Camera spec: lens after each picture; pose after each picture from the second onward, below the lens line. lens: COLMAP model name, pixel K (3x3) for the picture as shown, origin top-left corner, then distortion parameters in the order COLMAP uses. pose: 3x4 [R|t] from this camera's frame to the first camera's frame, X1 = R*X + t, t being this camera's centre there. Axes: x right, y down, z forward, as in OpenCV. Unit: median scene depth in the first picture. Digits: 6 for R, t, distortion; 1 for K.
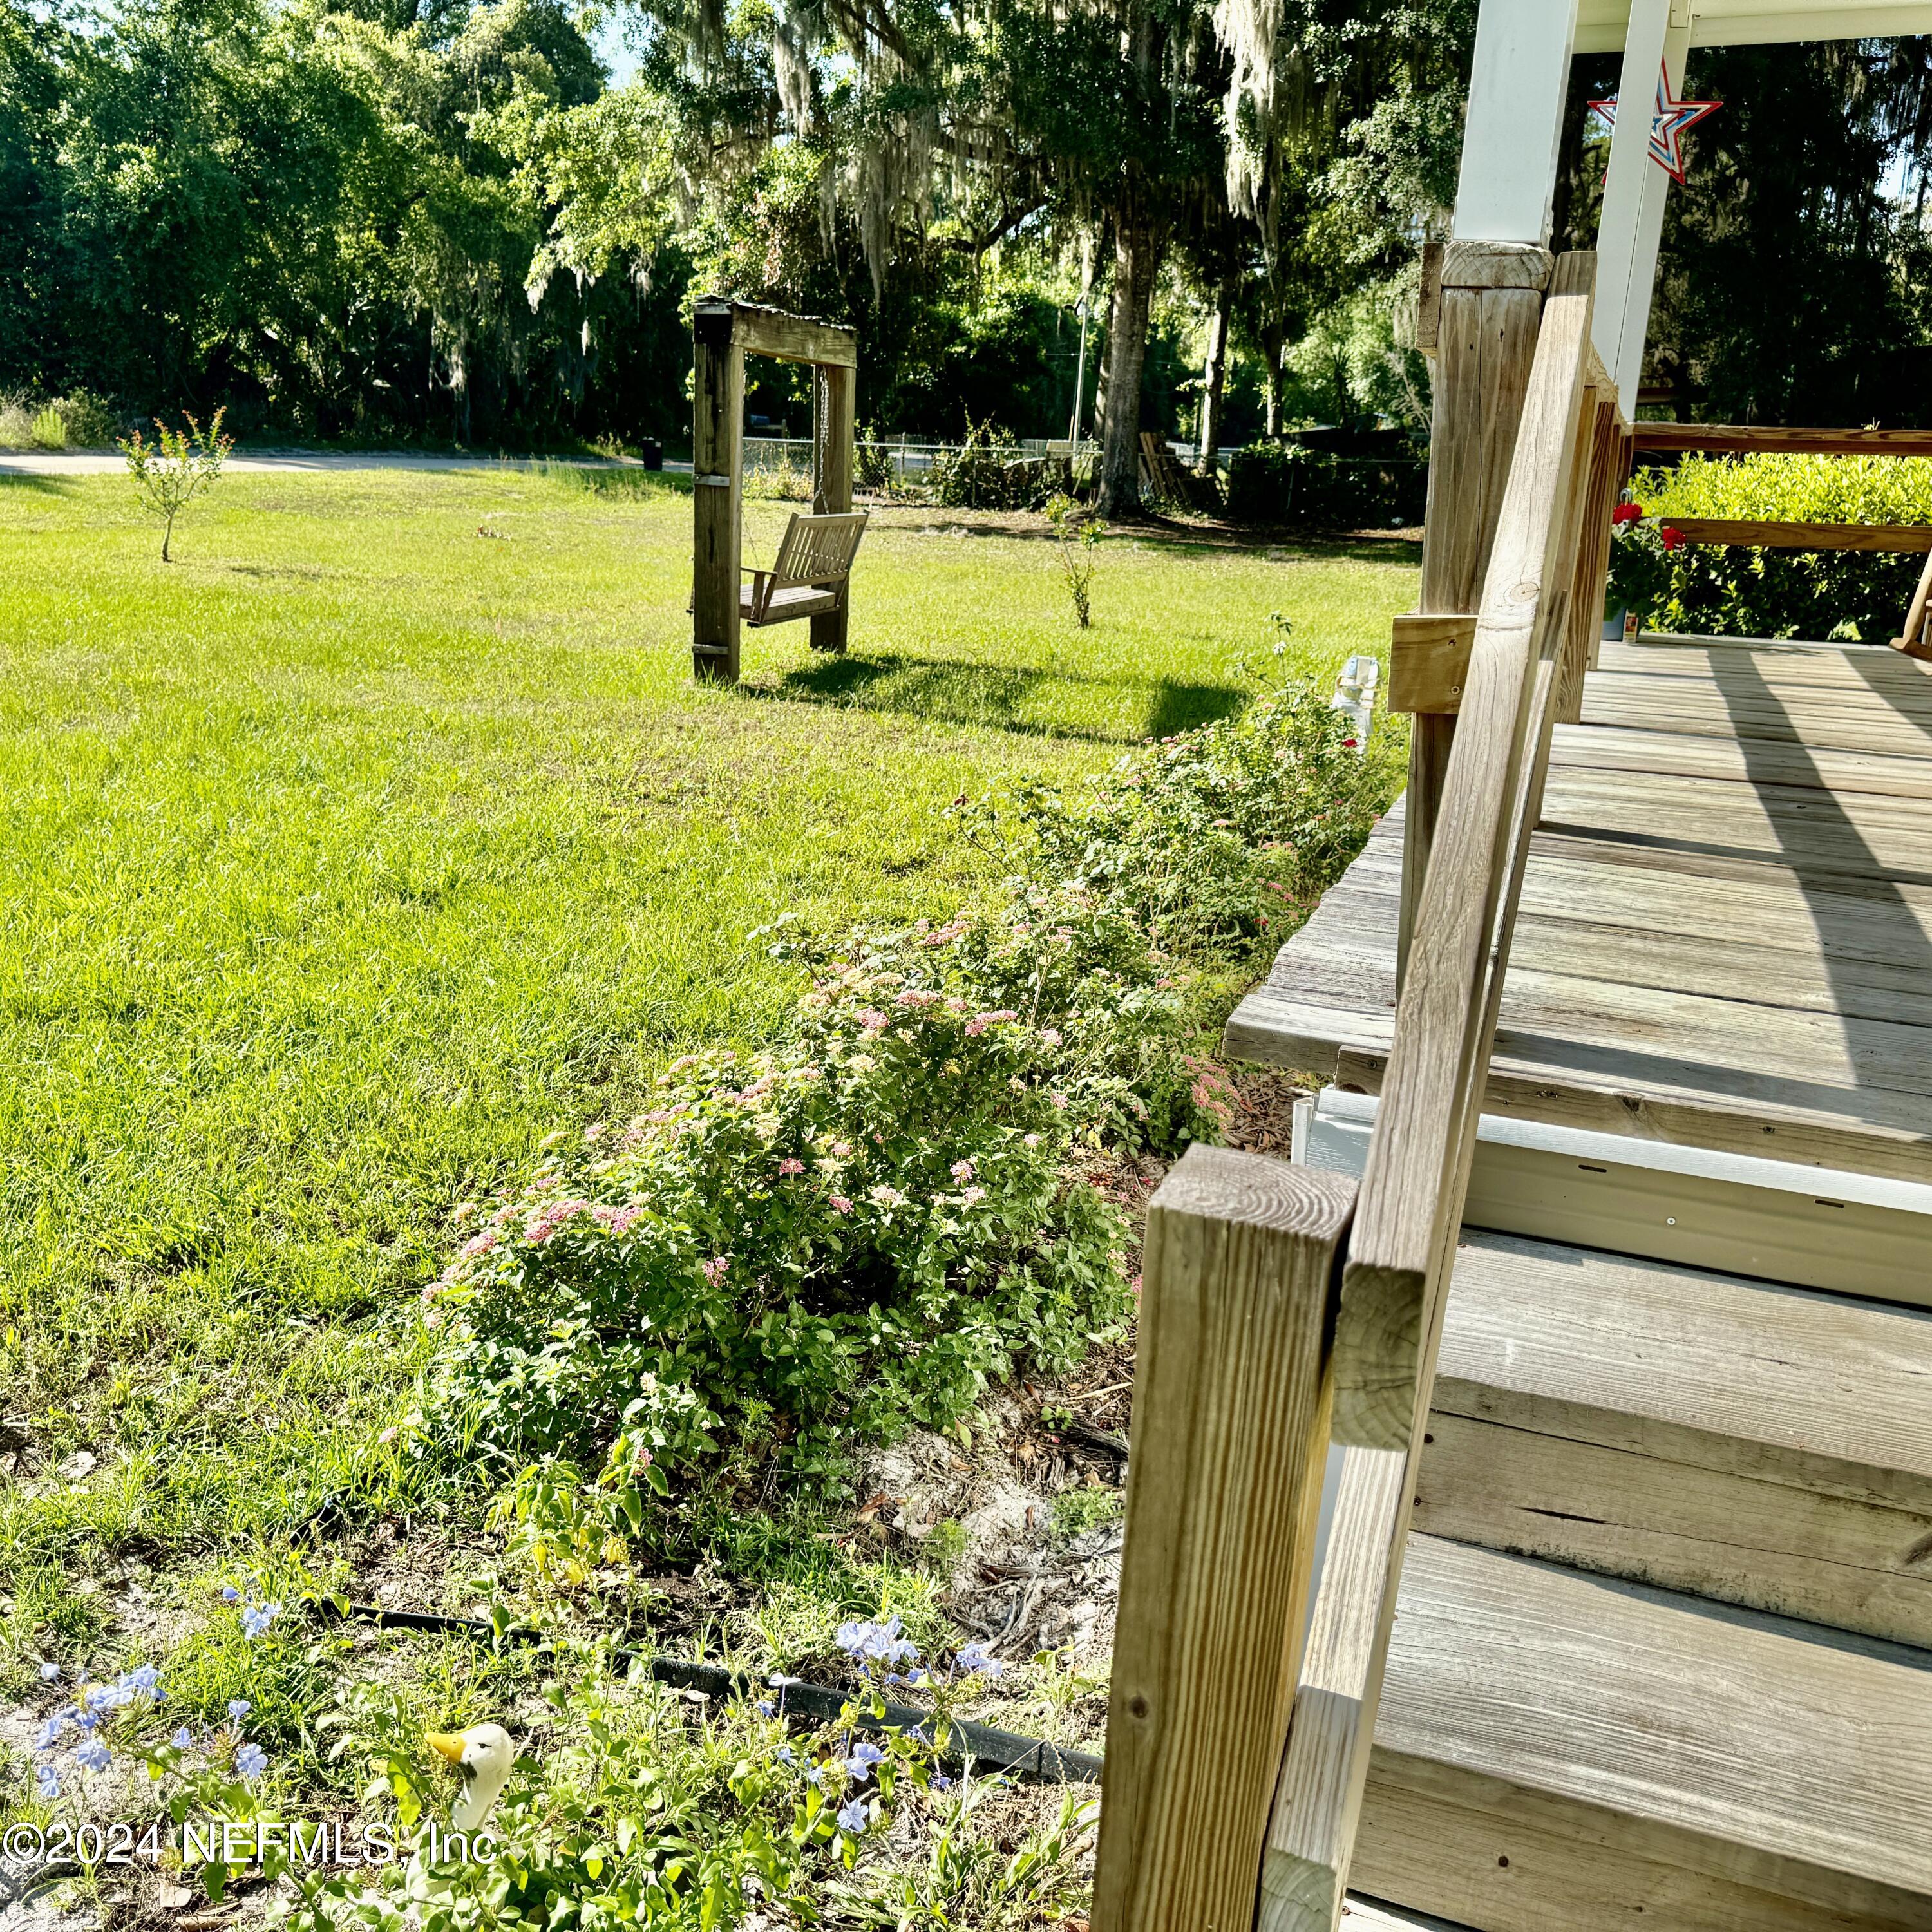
lens RADIAL K [[1794.5, 0, 966.0], [0, 1794.5, 966.0], [0, 0, 1]] dist [0.150736, -0.296174]
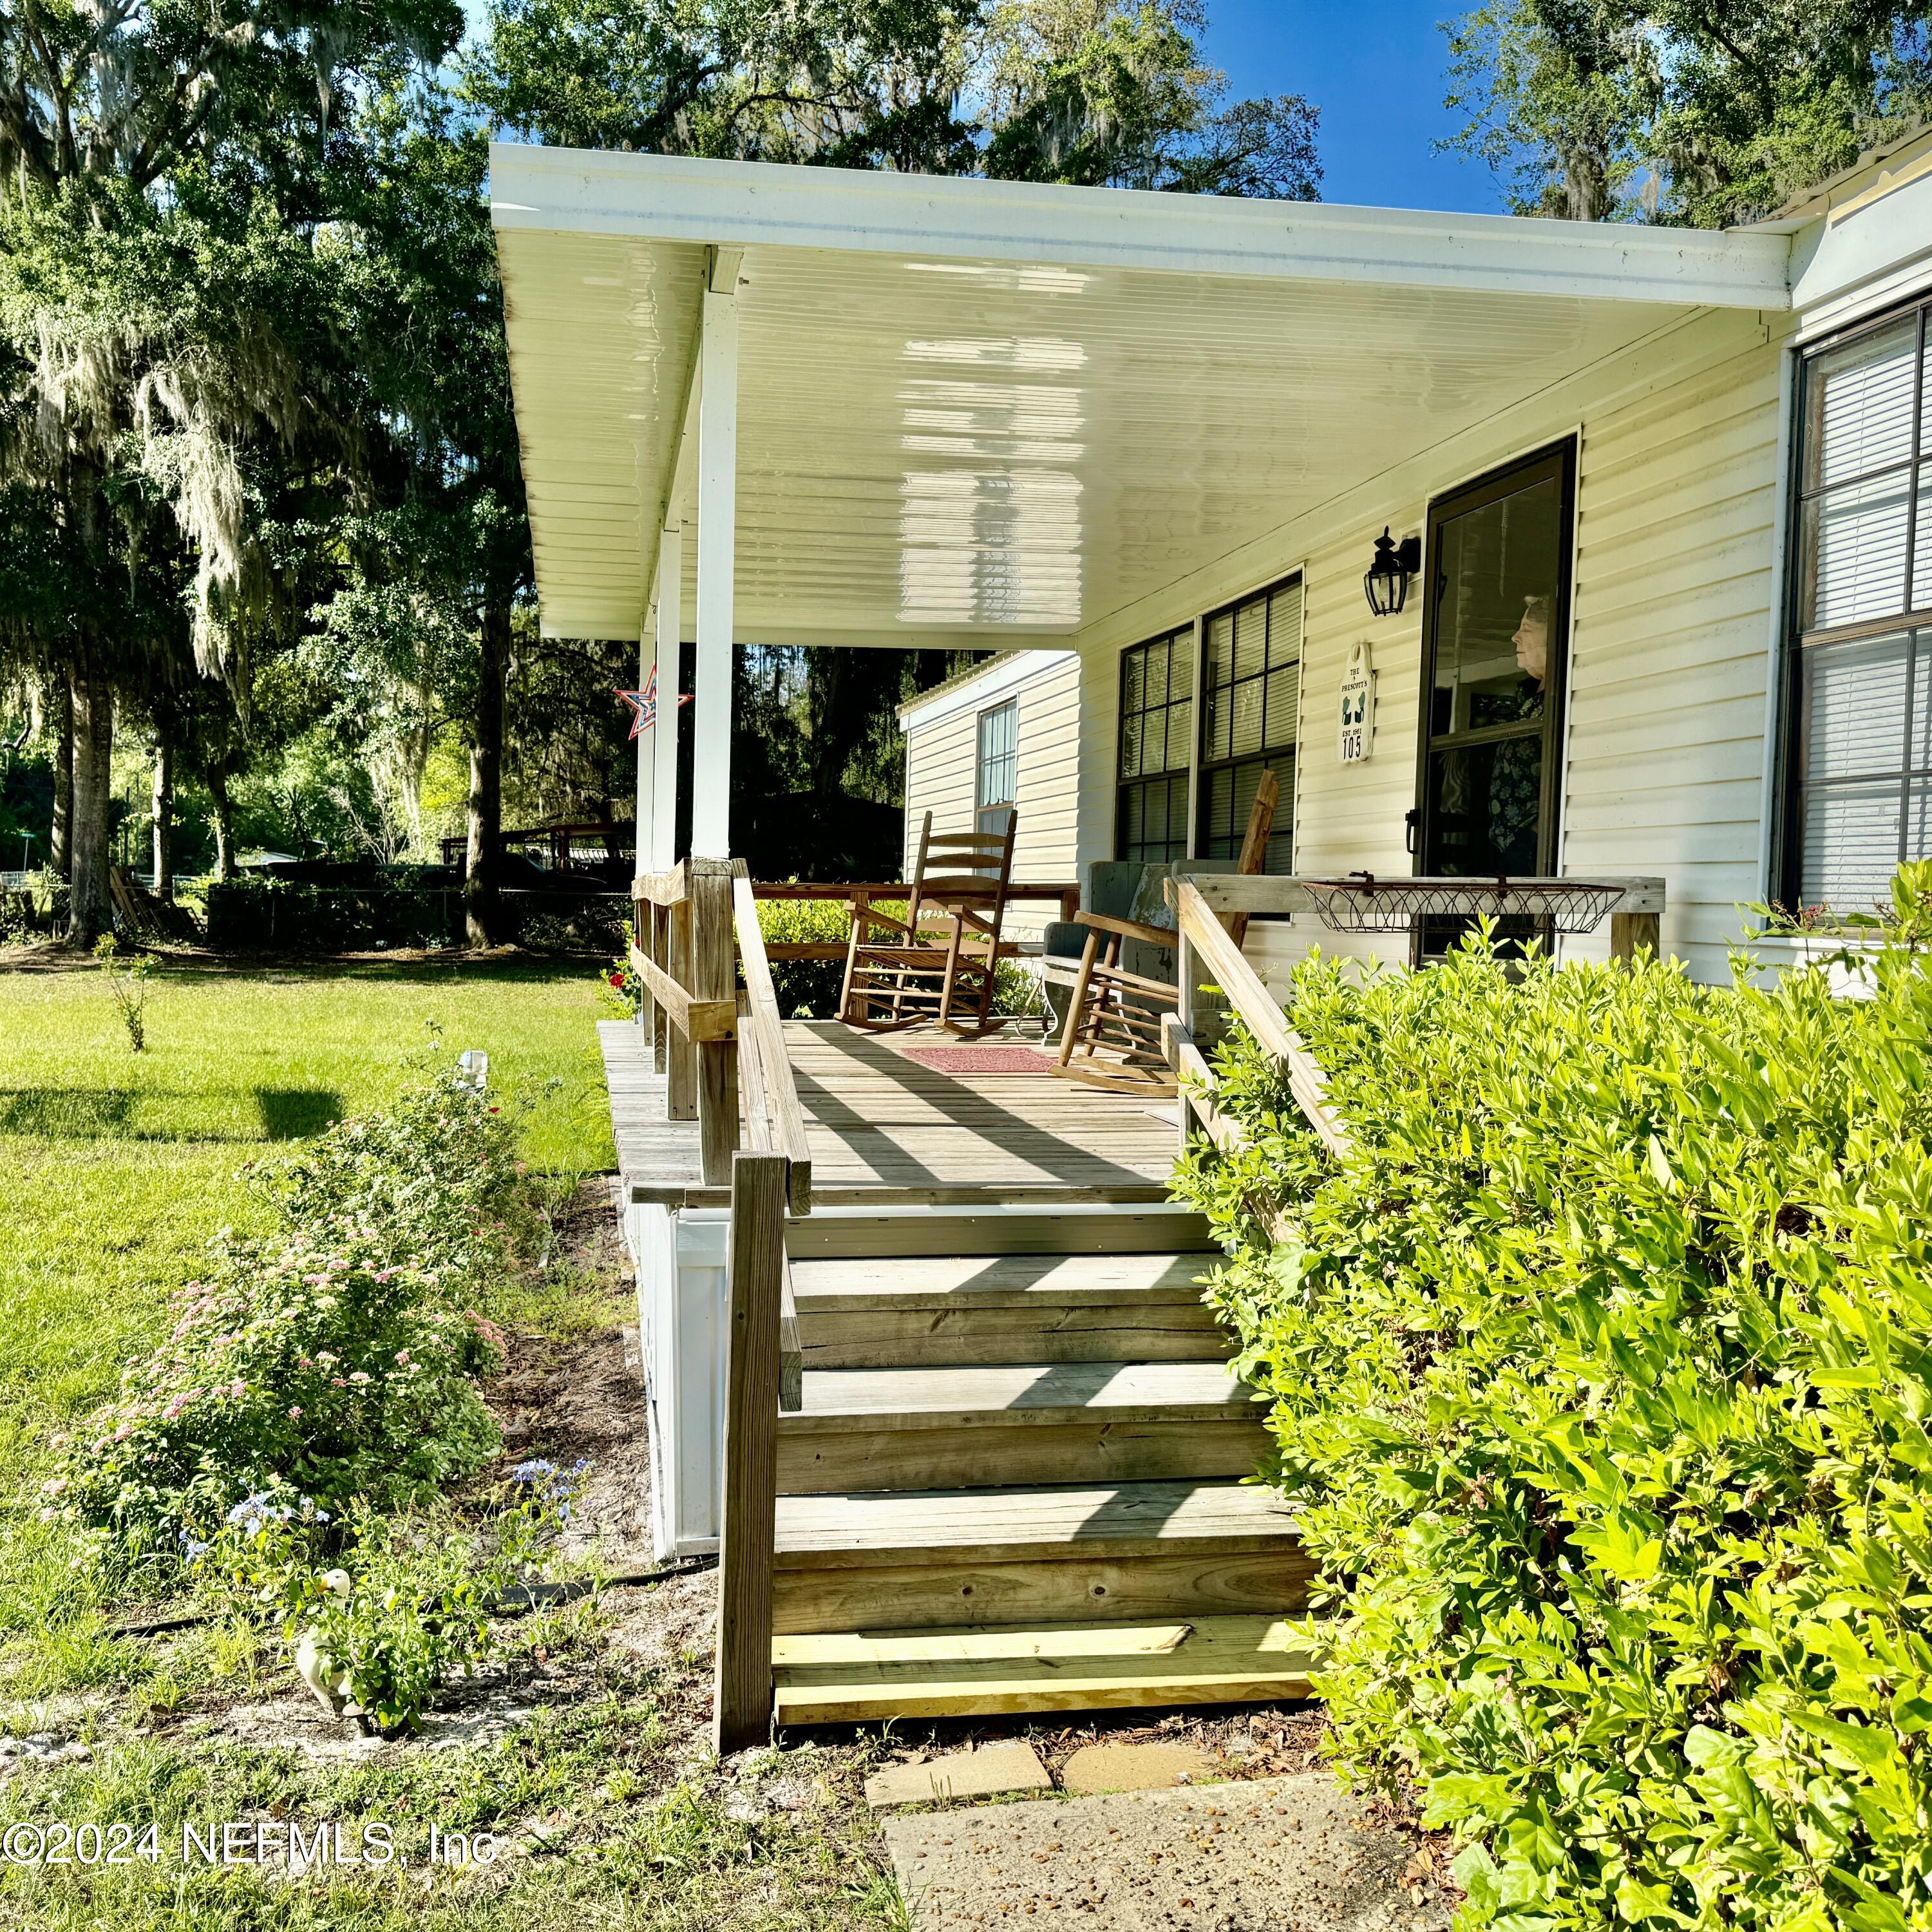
lens RADIAL K [[1830.8, 0, 950.8], [0, 1830.8, 977.3], [0, 0, 1]] dist [0.020384, -0.025980]
pose [[0.852208, -0.047641, 0.521030, -0.054275], [0.159223, 0.972227, -0.171531, 0.018370], [-0.498388, 0.229140, 0.836125, -0.089593]]
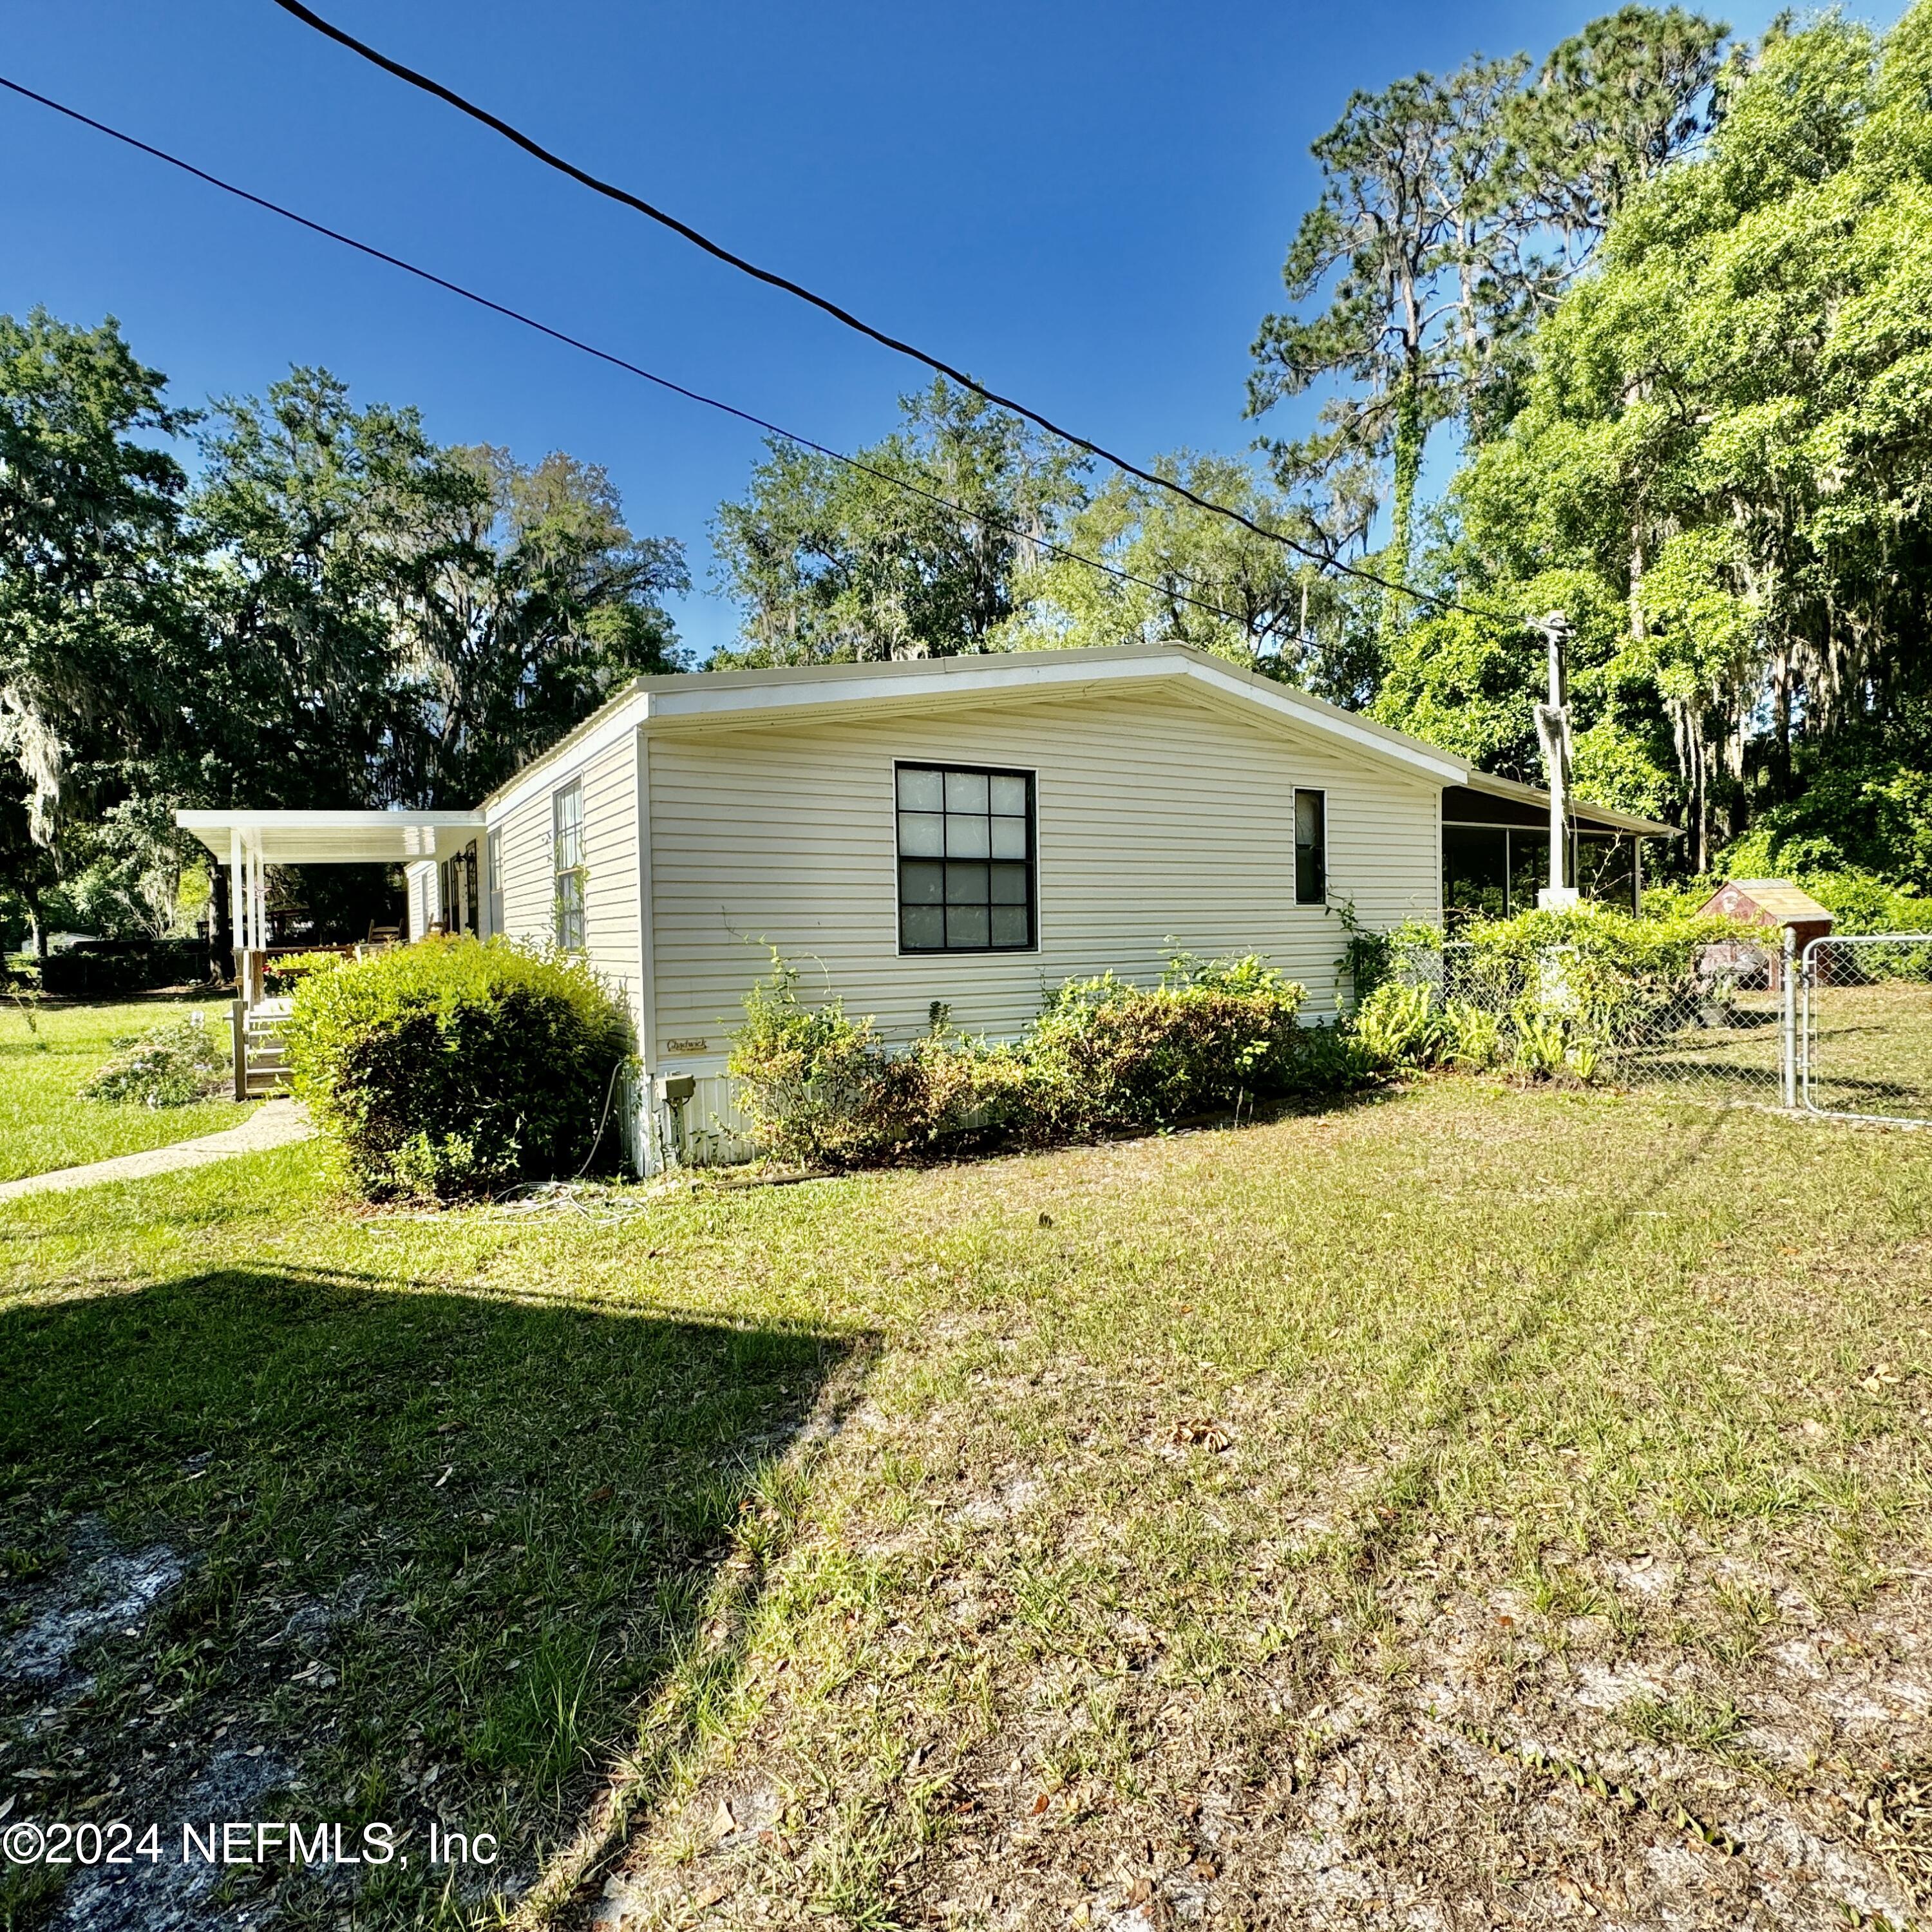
lens RADIAL K [[1103.2, 0, 966.0], [0, 1103.2, 966.0], [0, 0, 1]] dist [-0.004008, -0.002011]
pose [[0.631487, -0.080855, 0.771160, -0.160952], [0.261766, 0.958390, -0.113870, 0.126100], [-0.729865, 0.273771, 0.626376, -0.488260]]
